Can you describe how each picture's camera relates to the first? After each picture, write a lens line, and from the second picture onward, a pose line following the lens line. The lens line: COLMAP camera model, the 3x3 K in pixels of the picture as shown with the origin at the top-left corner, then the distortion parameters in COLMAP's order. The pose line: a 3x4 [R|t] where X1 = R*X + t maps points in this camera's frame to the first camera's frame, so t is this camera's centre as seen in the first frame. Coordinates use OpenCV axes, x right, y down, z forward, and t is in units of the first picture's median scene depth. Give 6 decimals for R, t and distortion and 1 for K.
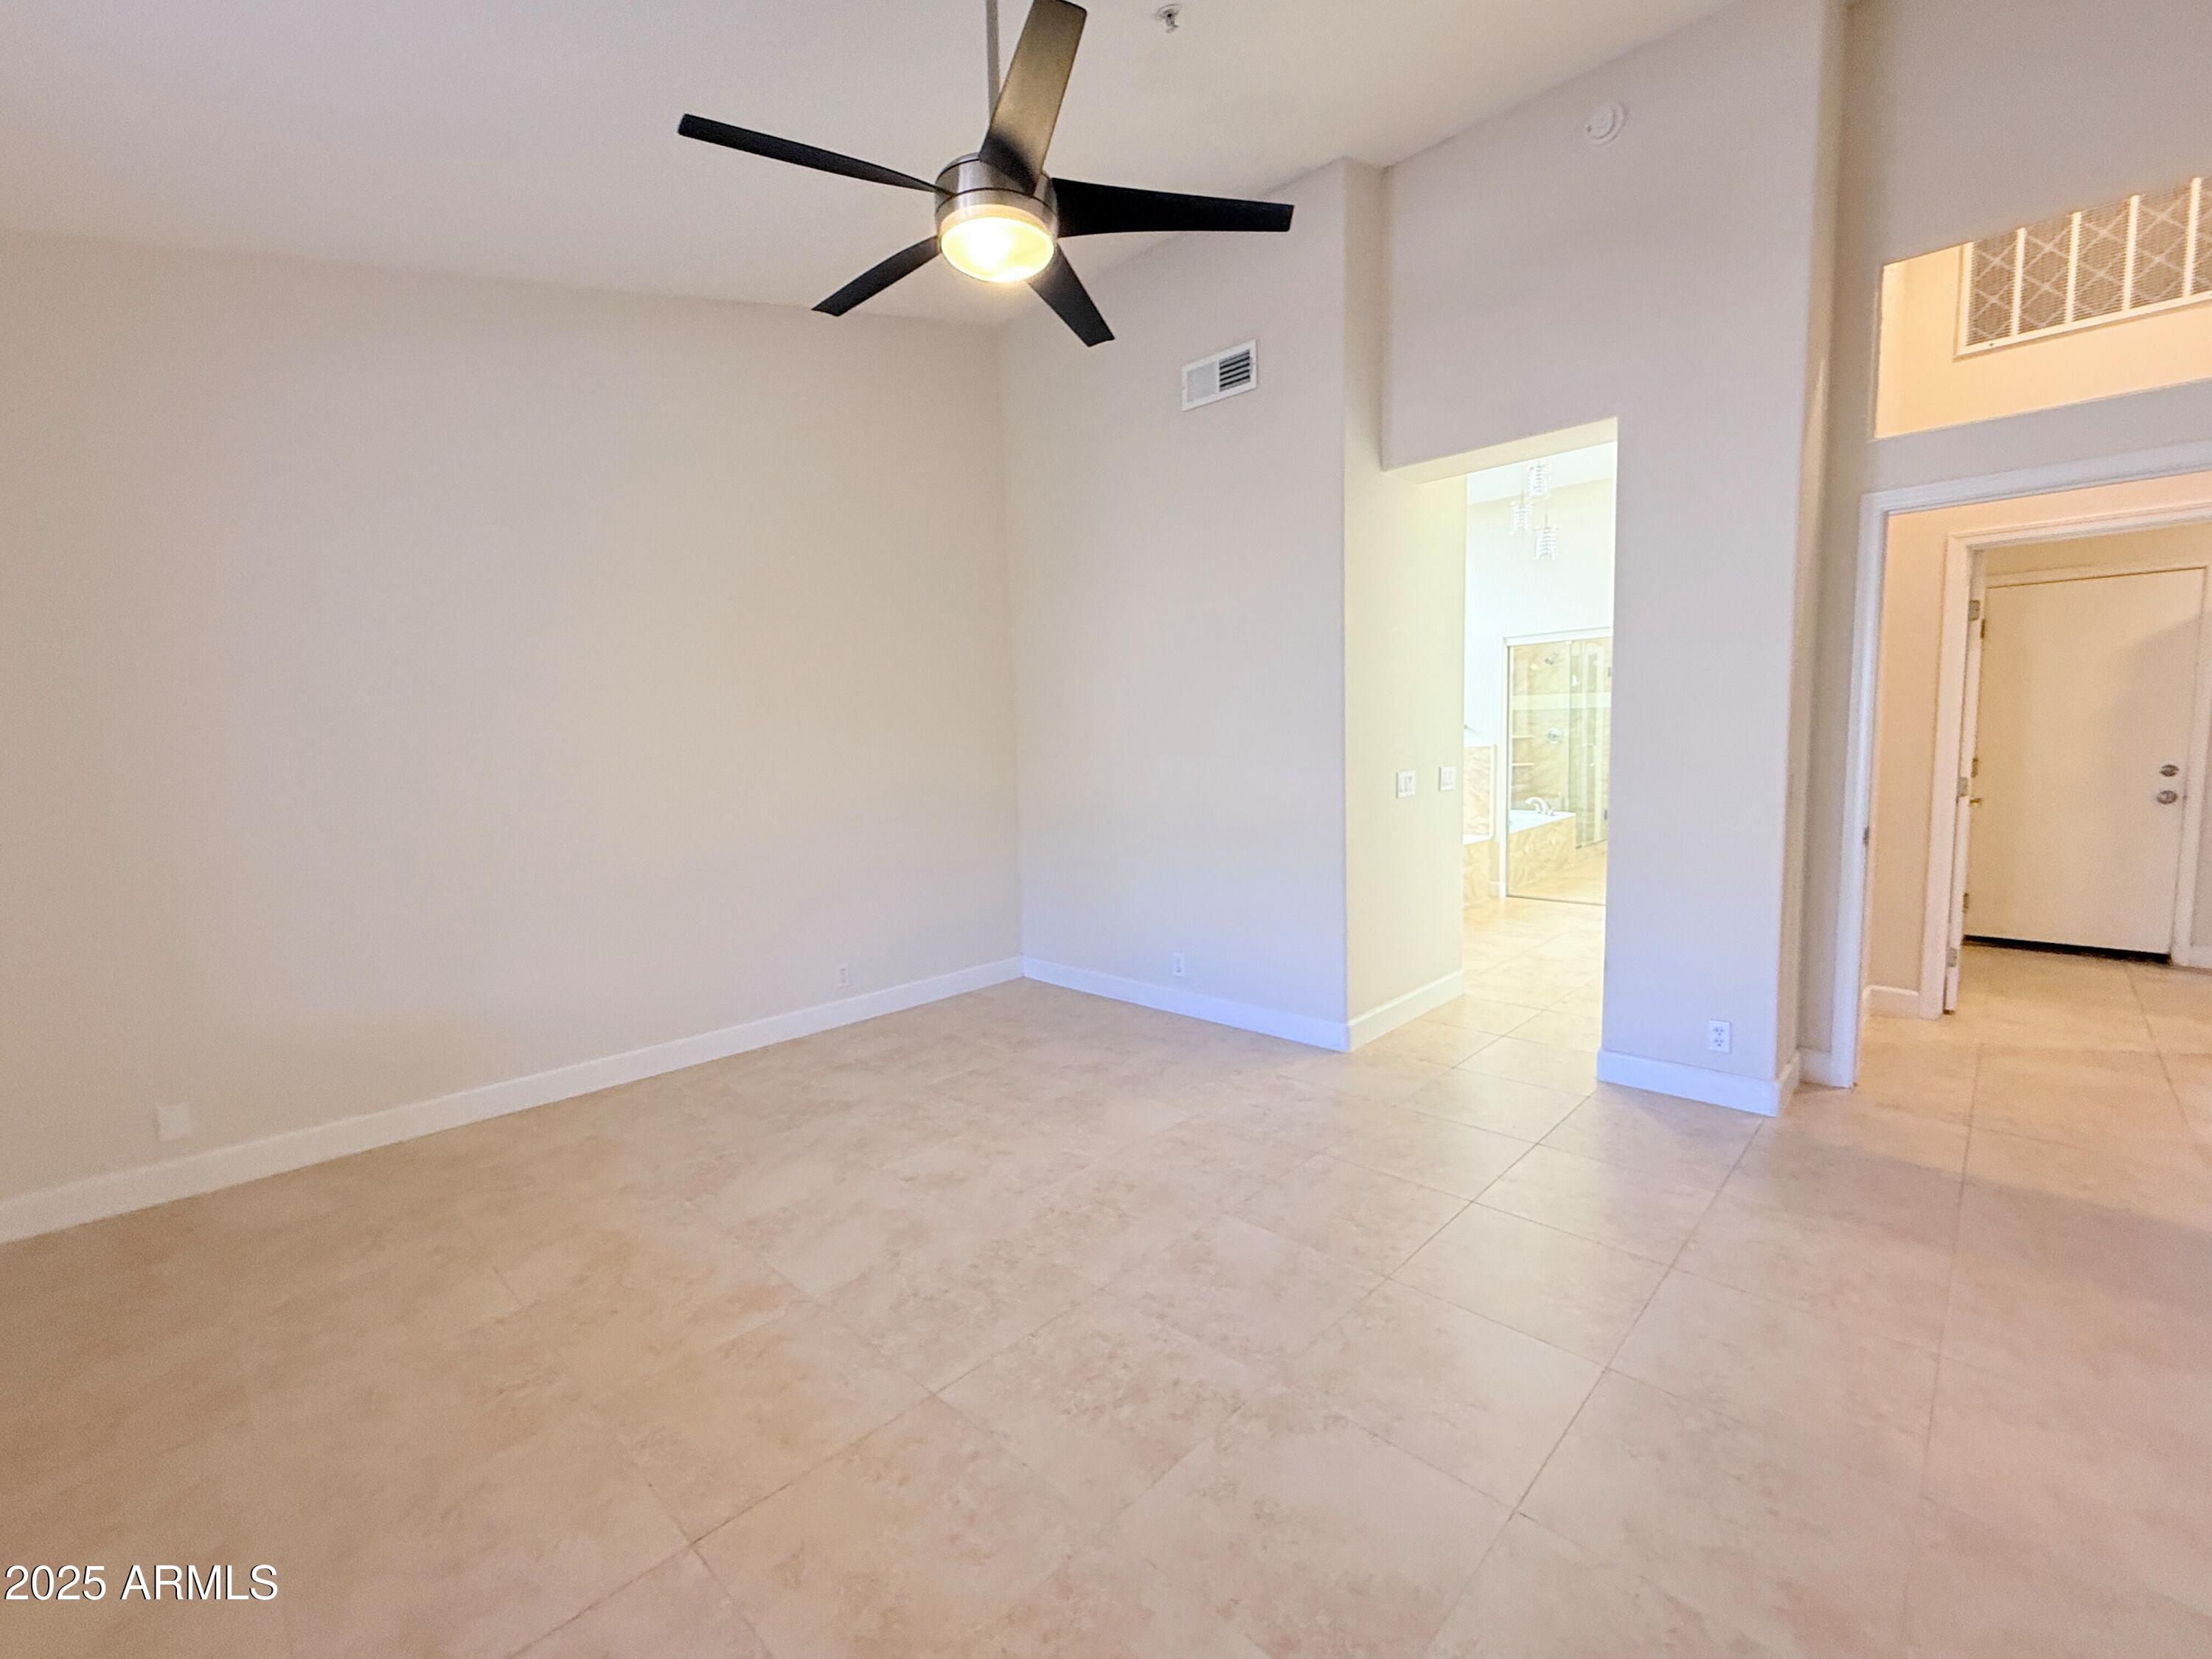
lens RADIAL K [[940.2, 0, 1106.0], [0, 940.2, 828.4], [0, 0, 1]] dist [0.000849, 0.000353]
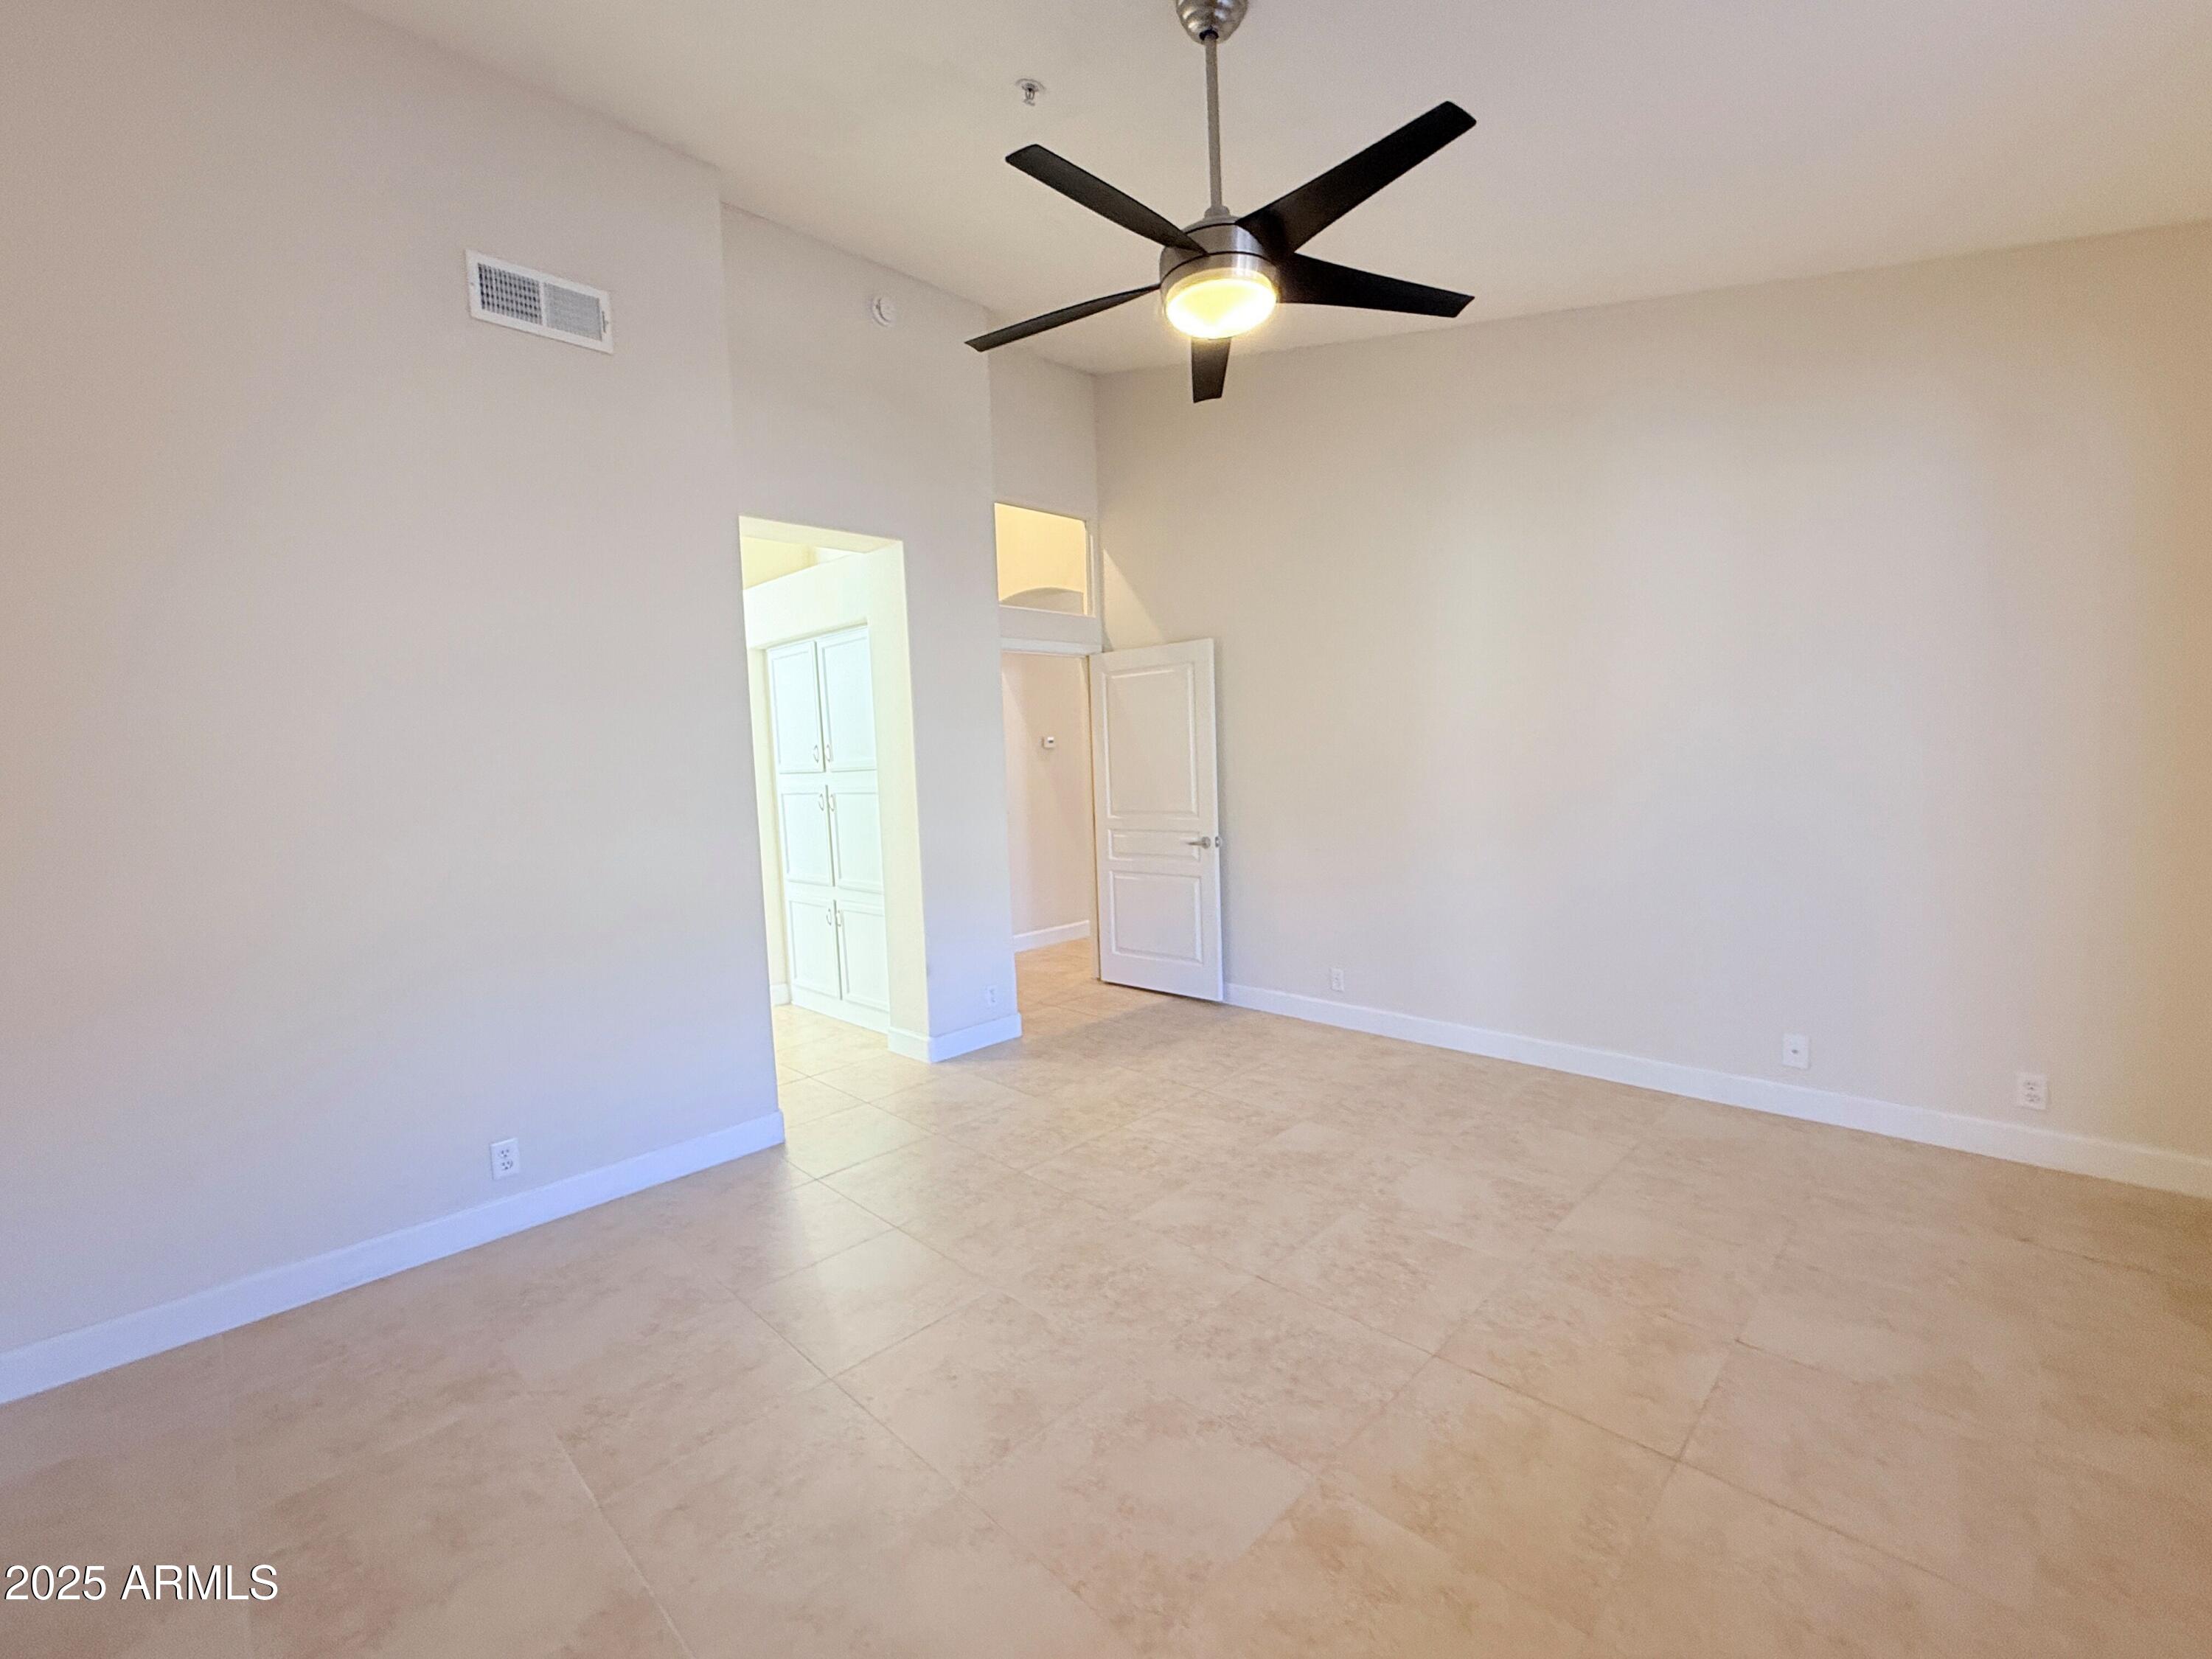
lens RADIAL K [[940.2, 0, 1106.0], [0, 940.2, 828.4], [0, 0, 1]] dist [0.000849, 0.000353]
pose [[0.014708, -0.050594, 0.998611, -0.843109], [0.132907, 0.989956, 0.048198, -0.084728], [-0.991019, 0.132014, 0.021284, 0.843926]]
